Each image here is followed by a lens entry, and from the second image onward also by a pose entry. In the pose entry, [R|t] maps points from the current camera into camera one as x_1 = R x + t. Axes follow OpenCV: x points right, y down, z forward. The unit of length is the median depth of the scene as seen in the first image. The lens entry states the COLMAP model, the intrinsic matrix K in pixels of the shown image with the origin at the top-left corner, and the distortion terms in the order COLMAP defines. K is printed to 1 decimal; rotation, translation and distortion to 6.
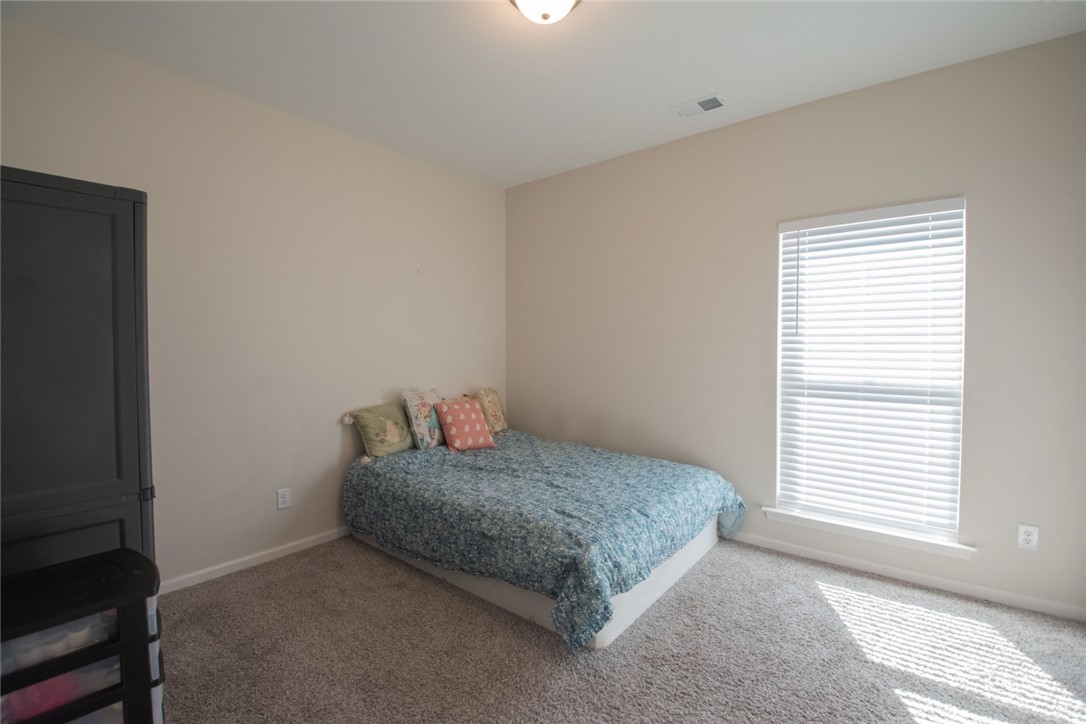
lens RADIAL K [[479.5, 0, 549.4], [0, 479.5, 360.2], [0, 0, 1]] dist [-0.043395, -0.001491]
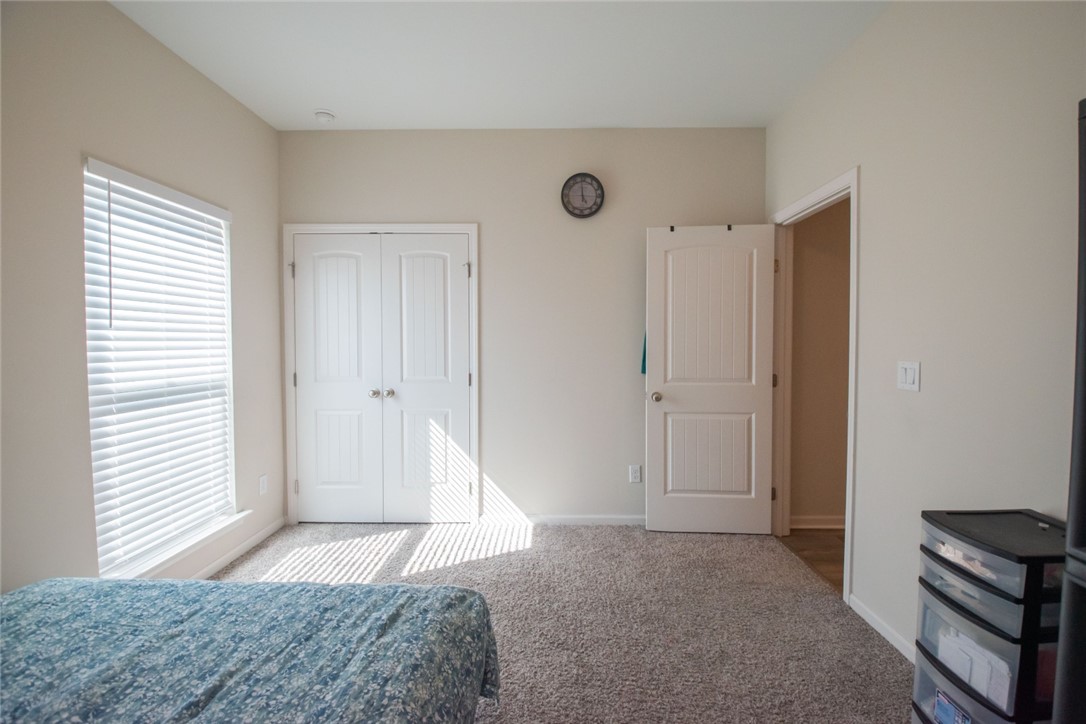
lens RADIAL K [[479.5, 0, 546.9], [0, 479.5, 357.2], [0, 0, 1]] dist [-0.043395, -0.001491]
pose [[-0.628622, -0.025814, 0.777283, -0.506920], [0.026024, 0.998191, 0.054198, -0.036599], [-0.777276, 0.054298, -0.626813, 1.119837]]
